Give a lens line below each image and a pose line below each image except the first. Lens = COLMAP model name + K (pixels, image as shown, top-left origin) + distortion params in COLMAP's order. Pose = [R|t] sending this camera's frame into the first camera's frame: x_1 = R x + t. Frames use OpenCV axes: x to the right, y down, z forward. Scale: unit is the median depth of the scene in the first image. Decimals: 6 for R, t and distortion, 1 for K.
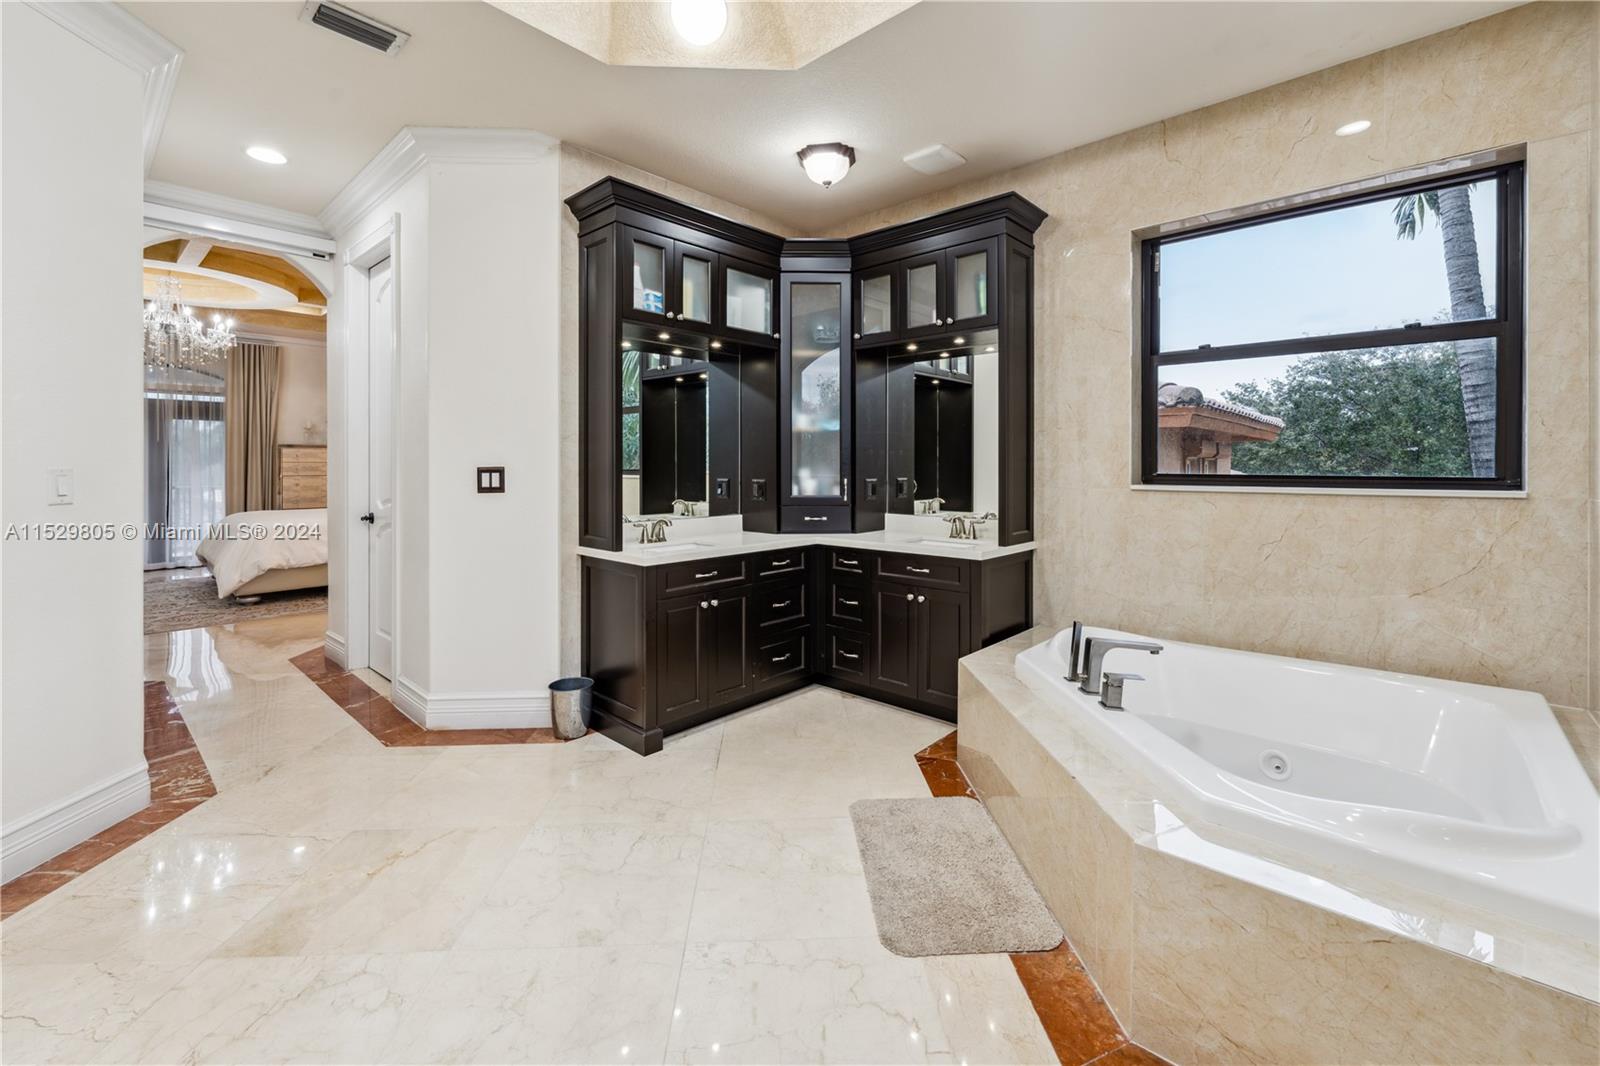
lens RADIAL K [[661.0, 0, 799.0], [0, 661.0, 470.1], [0, 0, 1]] dist [-0.000676, -0.000408]
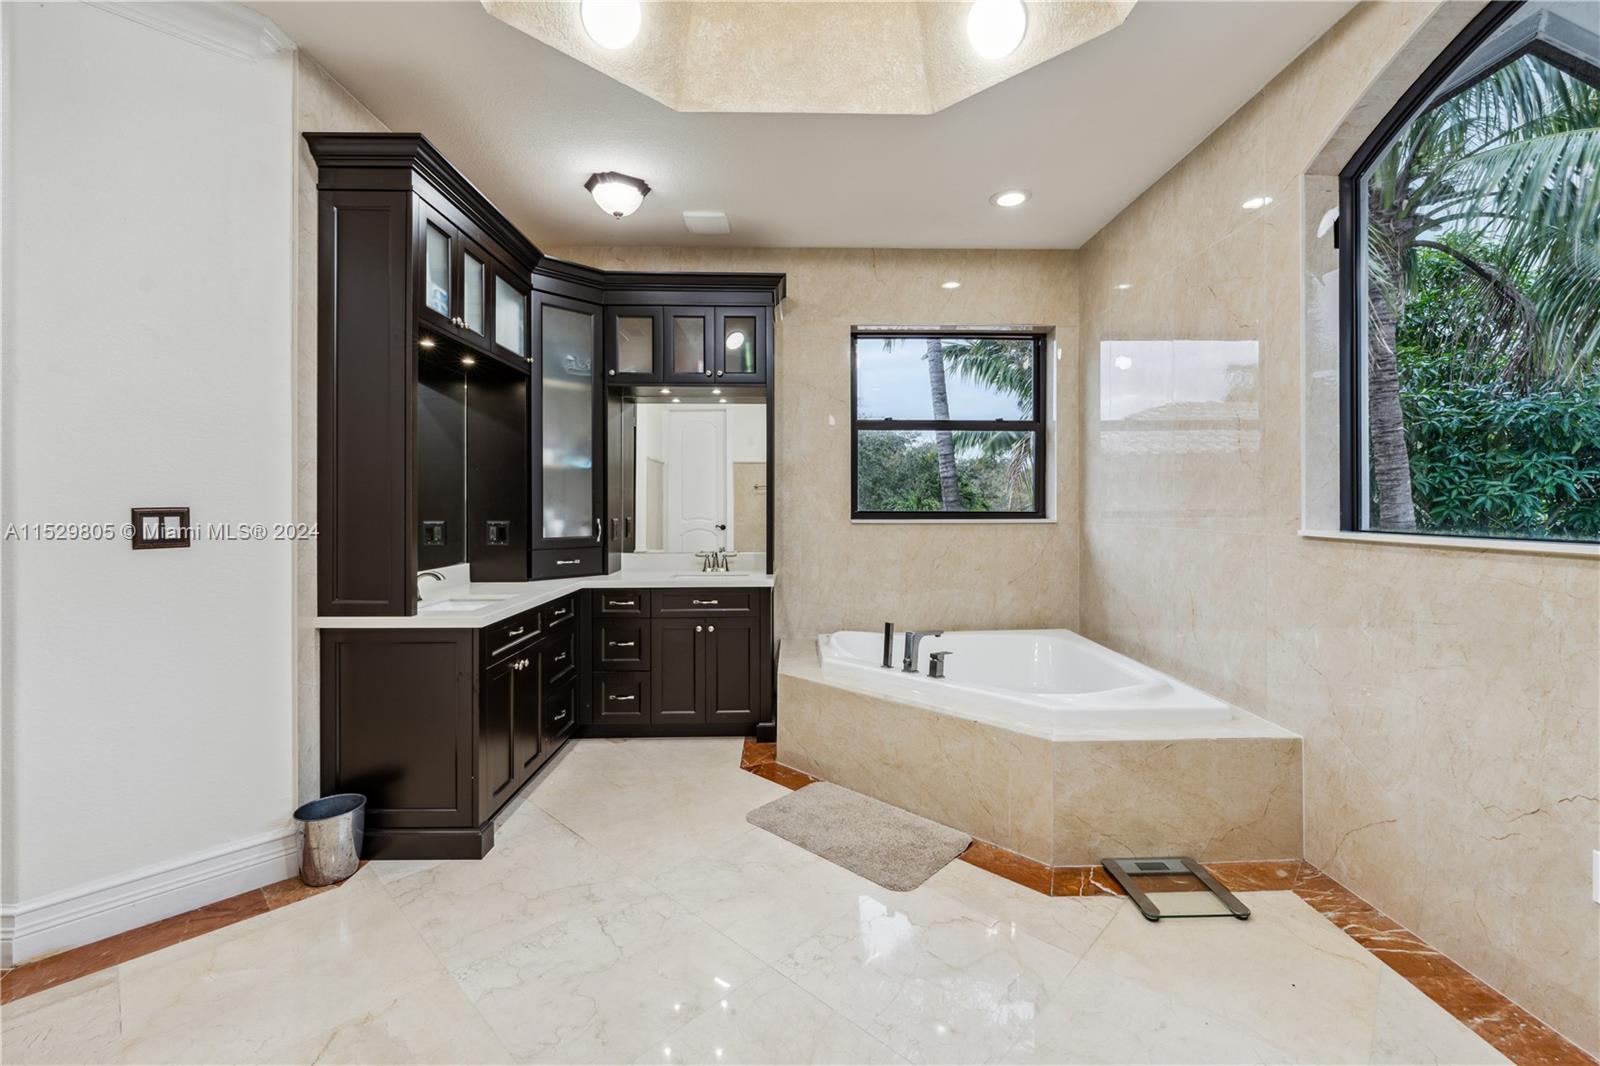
lens RADIAL K [[661.0, 0, 805.9], [0, 661.0, 508.7], [0, 0, 1]] dist [-0.000676, -0.000408]
pose [[0.725872, -0.004118, 0.687817, -0.453695], [0.005376, 0.999985, 0.000314, -0.000259], [-0.687808, 0.003470, 0.725884, 0.112327]]
